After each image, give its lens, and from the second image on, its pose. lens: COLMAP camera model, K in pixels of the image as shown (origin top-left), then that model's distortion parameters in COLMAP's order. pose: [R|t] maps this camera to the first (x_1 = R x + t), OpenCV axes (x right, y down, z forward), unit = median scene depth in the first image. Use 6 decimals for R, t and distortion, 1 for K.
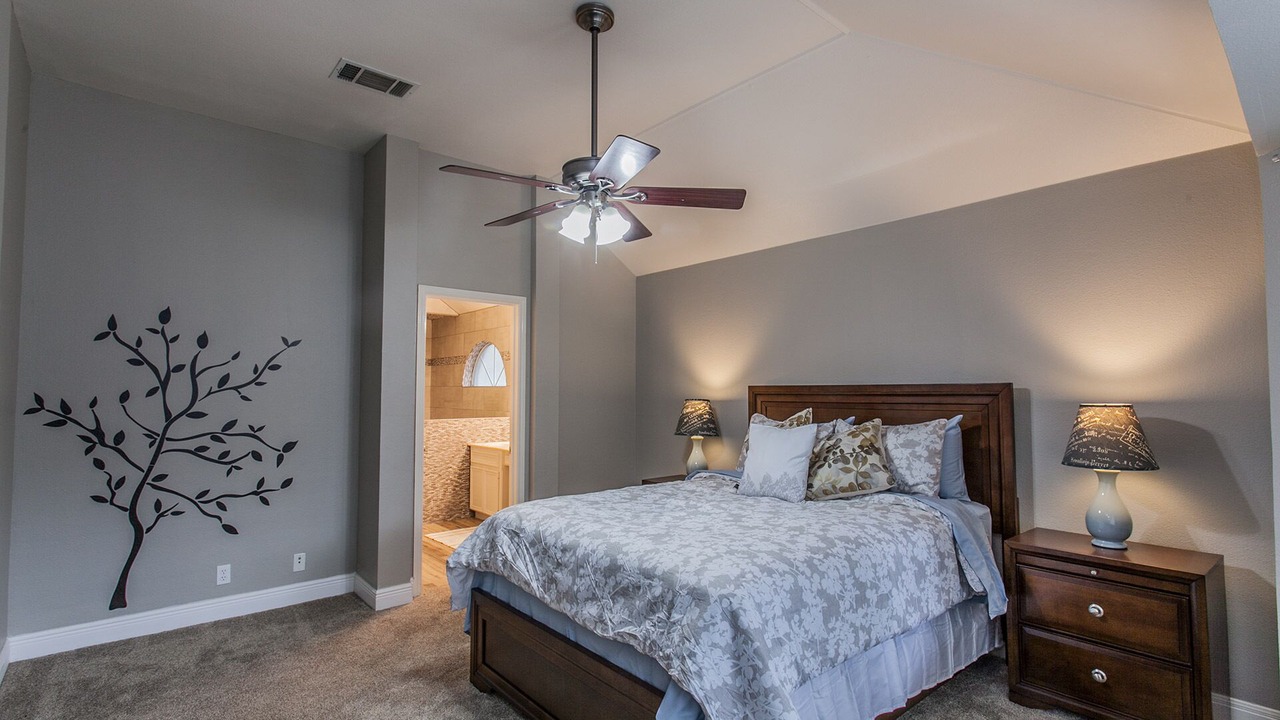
lens RADIAL K [[598.1, 0, 646.3], [0, 598.1, 362.7], [0, 0, 1]] dist [0.001841, 0.000463]
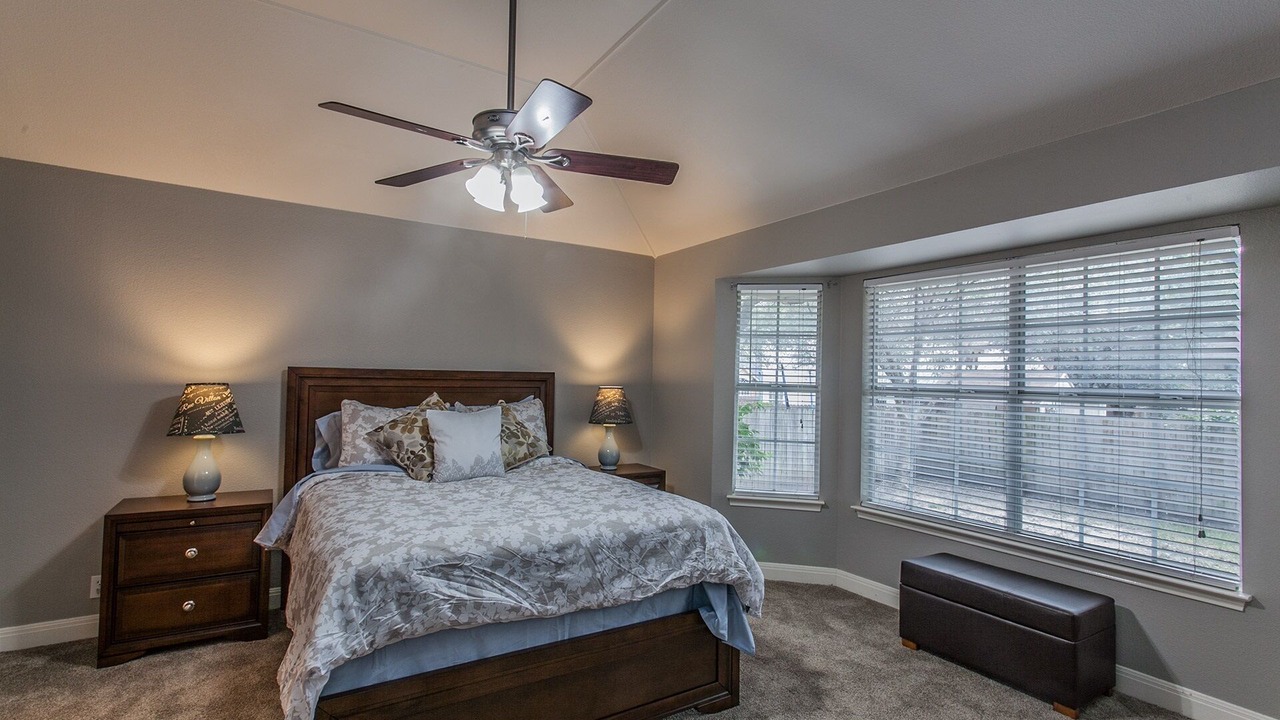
lens RADIAL K [[598.1, 0, 646.3], [0, 598.1, 362.7], [0, 0, 1]] dist [0.001841, 0.000463]
pose [[0.149150, 0.031365, 0.988317, -1.023820], [-0.067483, 0.997489, -0.021472, 0.034049], [-0.986509, -0.063492, 0.150893, 0.731104]]
